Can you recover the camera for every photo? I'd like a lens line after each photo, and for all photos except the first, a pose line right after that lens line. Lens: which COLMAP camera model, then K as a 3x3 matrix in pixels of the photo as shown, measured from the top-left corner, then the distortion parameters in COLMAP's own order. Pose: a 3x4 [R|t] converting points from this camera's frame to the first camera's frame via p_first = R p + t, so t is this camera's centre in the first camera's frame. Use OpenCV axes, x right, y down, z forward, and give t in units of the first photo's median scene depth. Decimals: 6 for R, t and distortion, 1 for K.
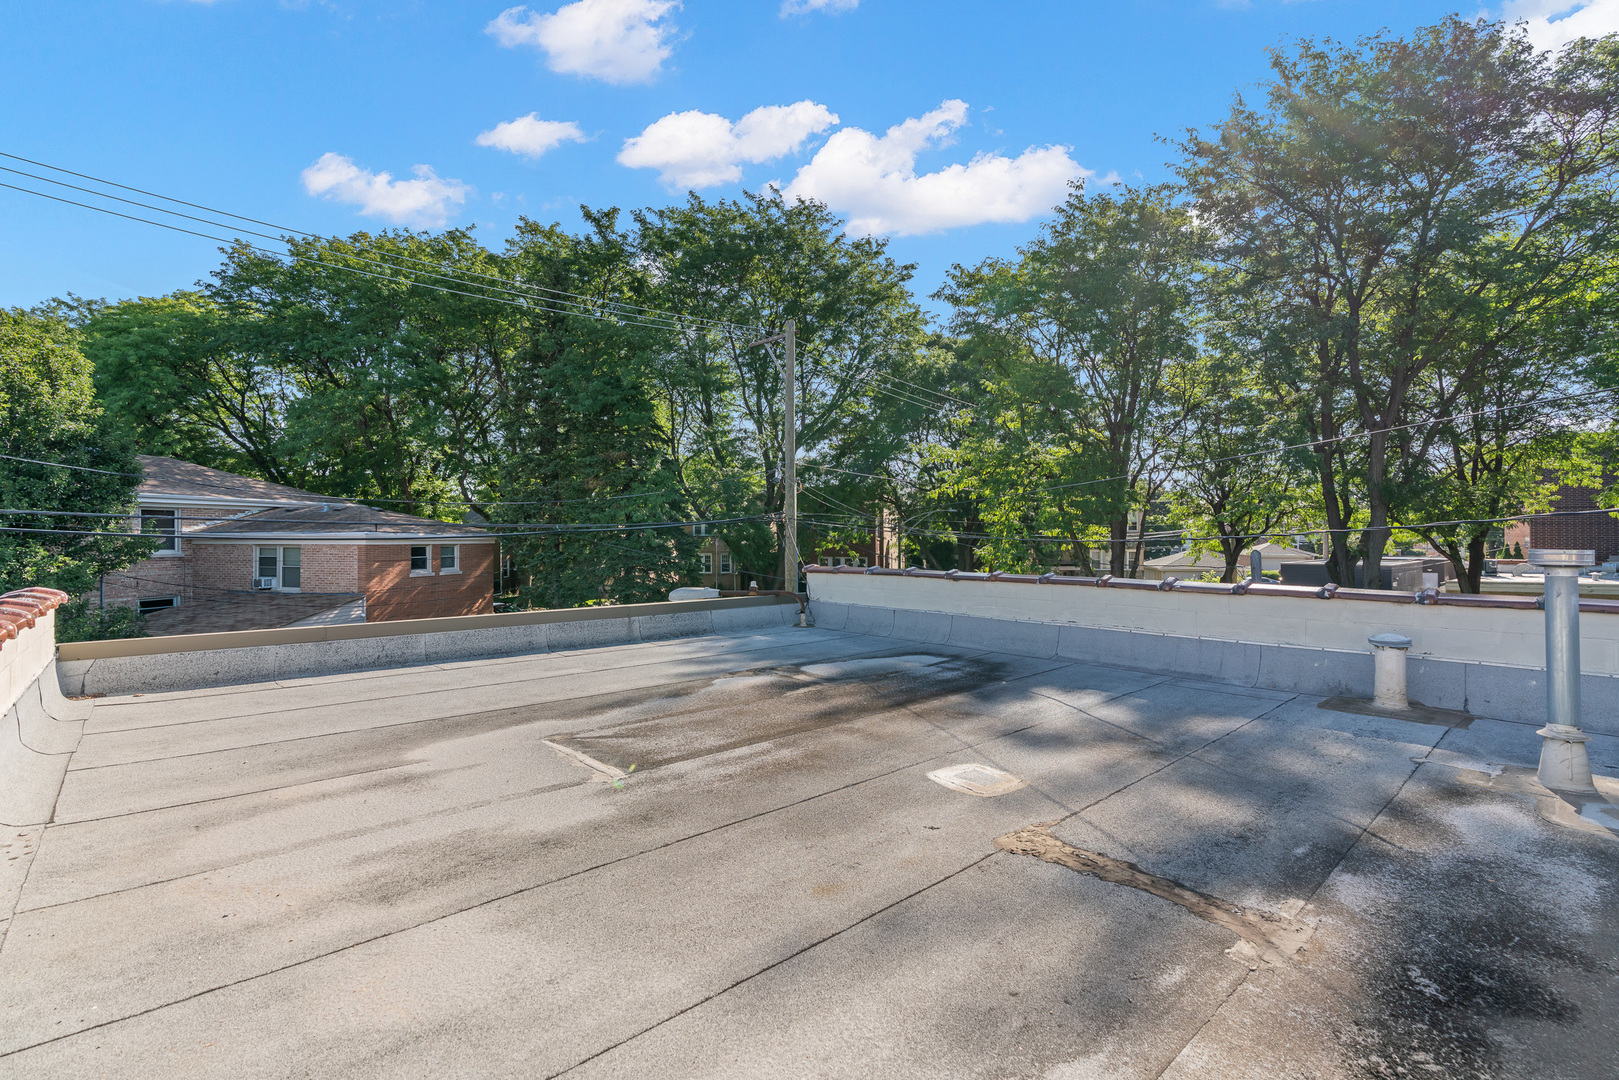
lens RADIAL K [[739.0, 0, 815.1], [0, 739.0, 555.8], [0, 0, 1]] dist [-0.003885, 0.001468]
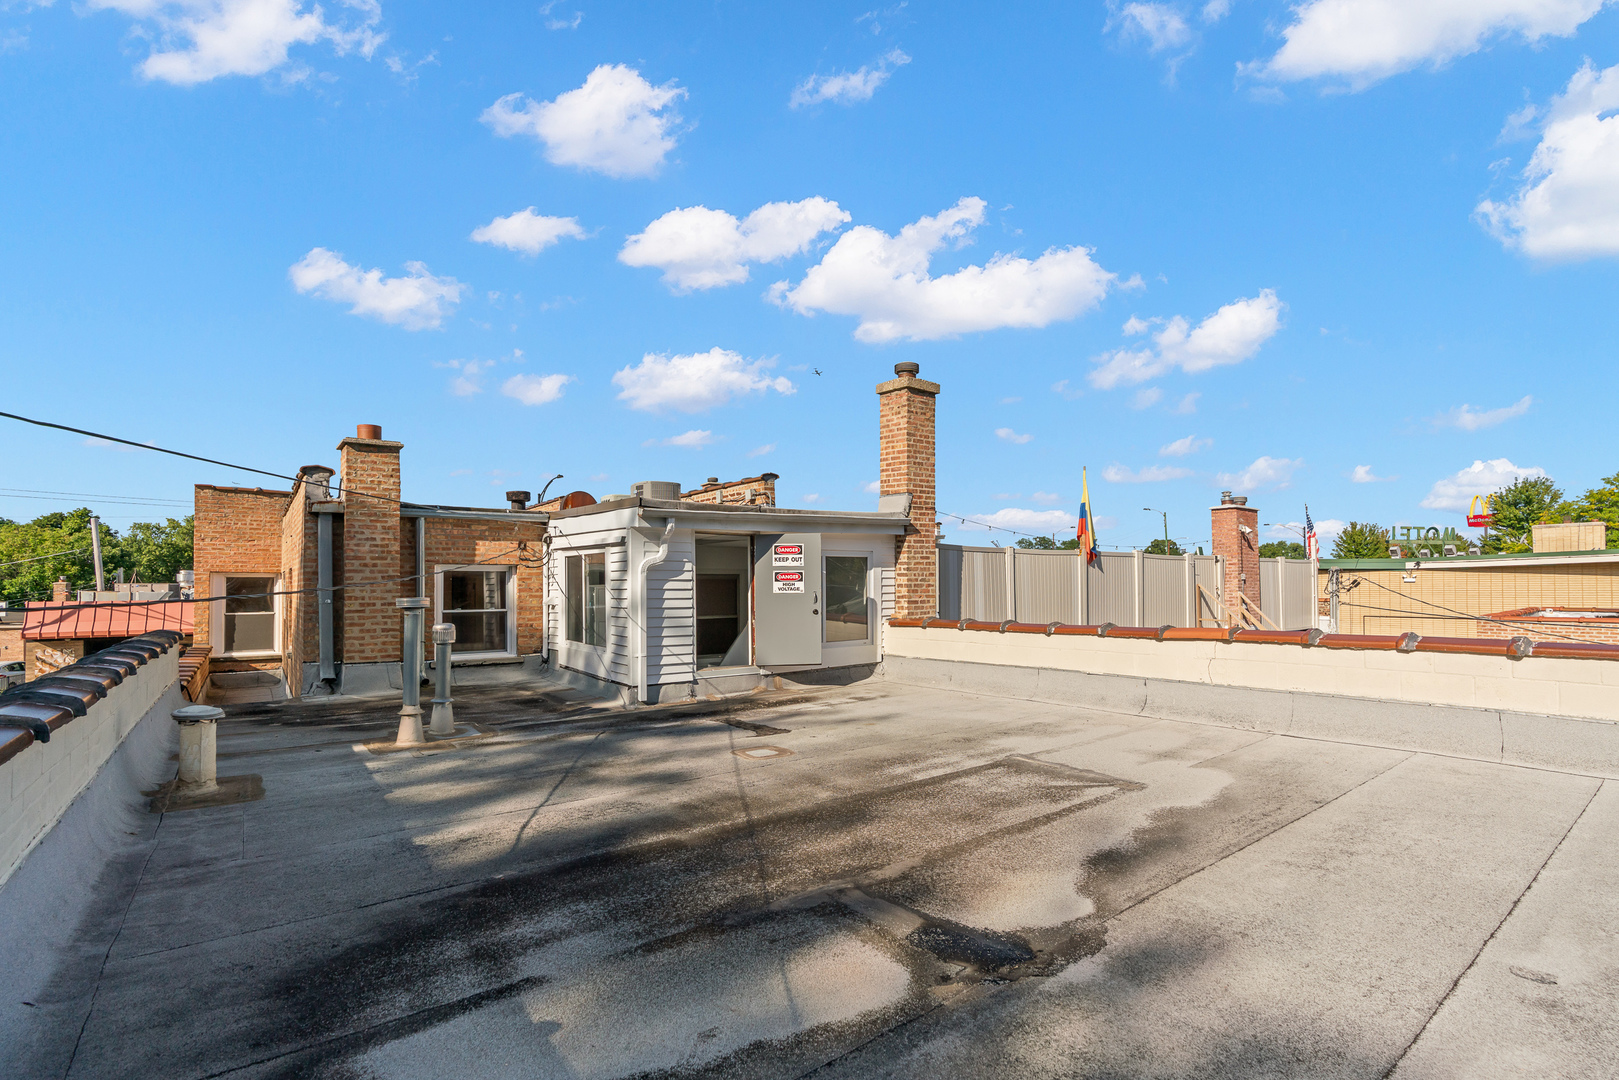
lens RADIAL K [[734.1, 0, 809.5], [0, 734.1, 540.0], [0, 0, 1]] dist [-0.000513, -0.000025]
pose [[-0.996101, 0.012068, 0.087391, -0.004659], [0.010078, 0.999681, -0.023173, -0.076453], [-0.087642, -0.022202, -0.995905, 2.204311]]
